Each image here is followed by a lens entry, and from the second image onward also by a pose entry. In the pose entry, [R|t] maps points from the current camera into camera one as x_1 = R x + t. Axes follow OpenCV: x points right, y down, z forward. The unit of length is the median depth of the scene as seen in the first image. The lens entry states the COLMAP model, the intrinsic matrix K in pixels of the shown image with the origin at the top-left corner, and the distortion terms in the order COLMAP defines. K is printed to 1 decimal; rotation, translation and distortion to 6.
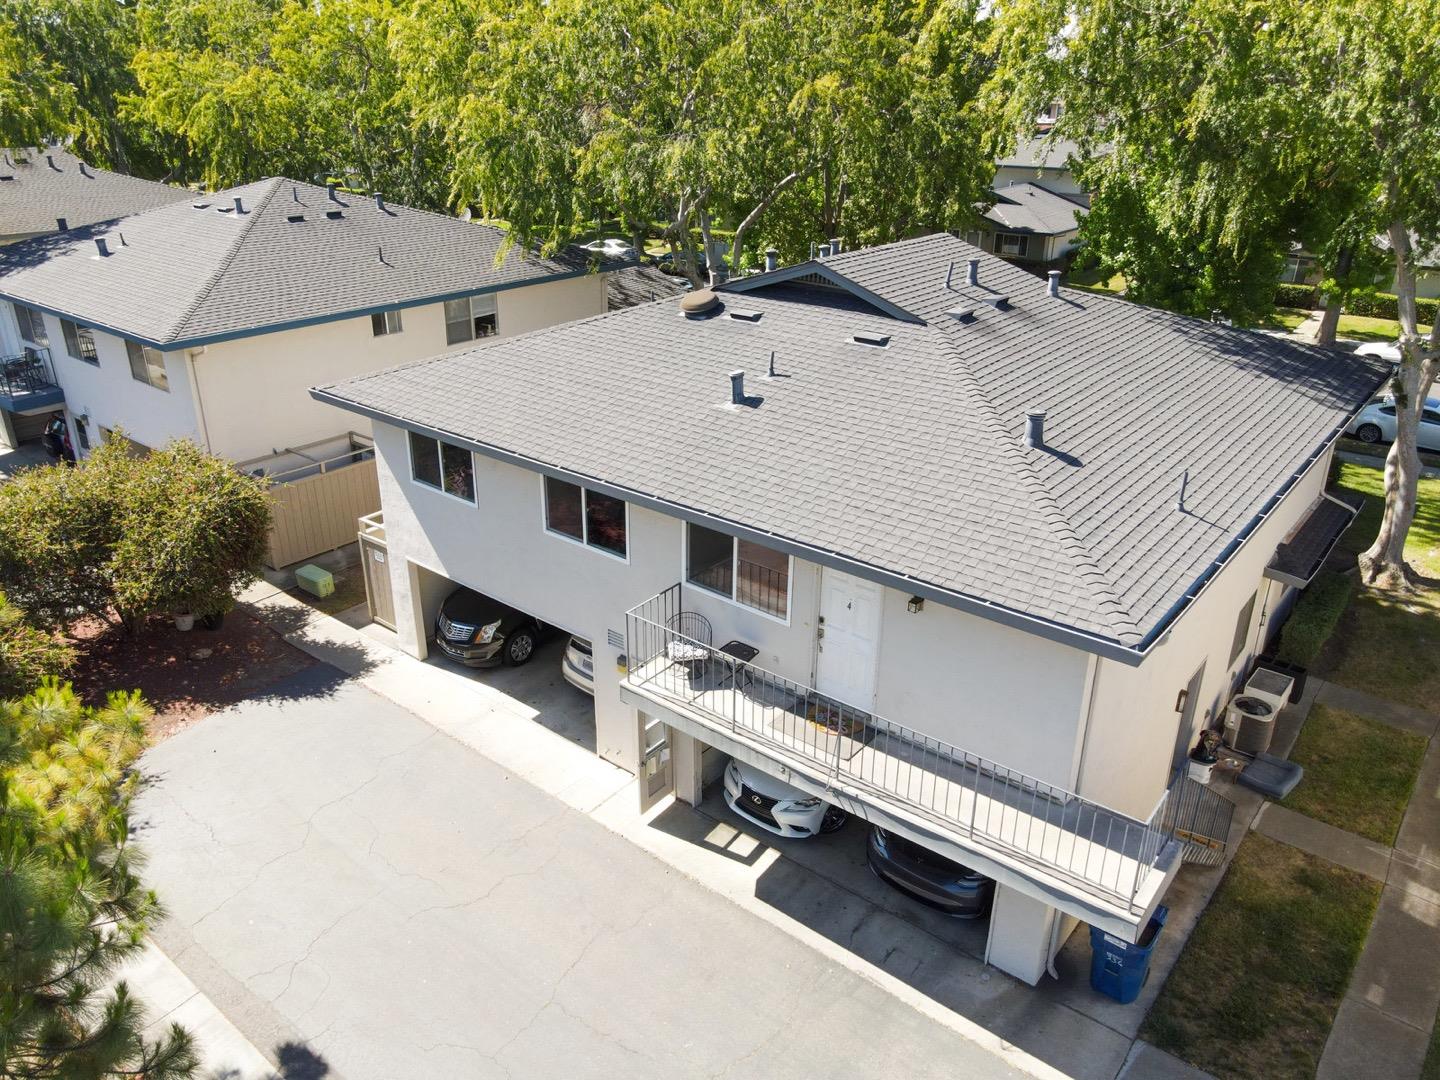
lens RADIAL K [[1052.9, 0, 720.0], [0, 1052.9, 540.0], [0, 0, 1]] dist [-0.000979, -0.000394]
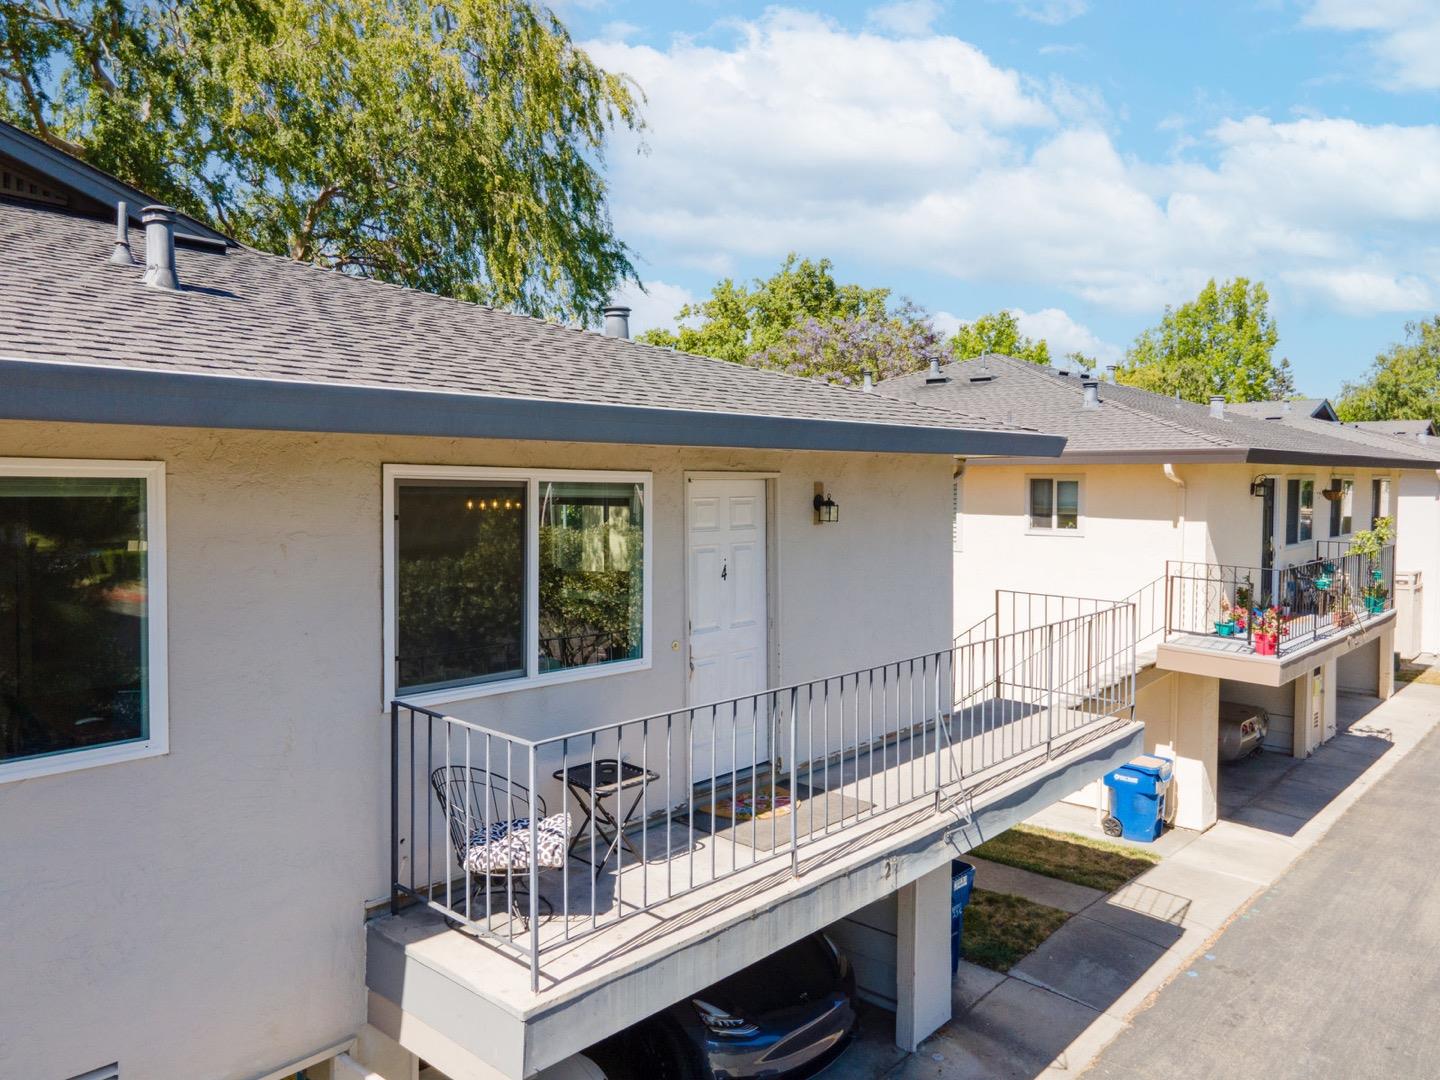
lens RADIAL K [[1052.9, 0, 720.0], [0, 1052.9, 540.0], [0, 0, 1]] dist [-0.000979, -0.000394]
pose [[0.053042, -0.047054, 0.997483, -0.424635], [0.394782, 0.918503, 0.022335, 0.033334], [-0.917242, 0.392604, 0.067296, 0.957654]]
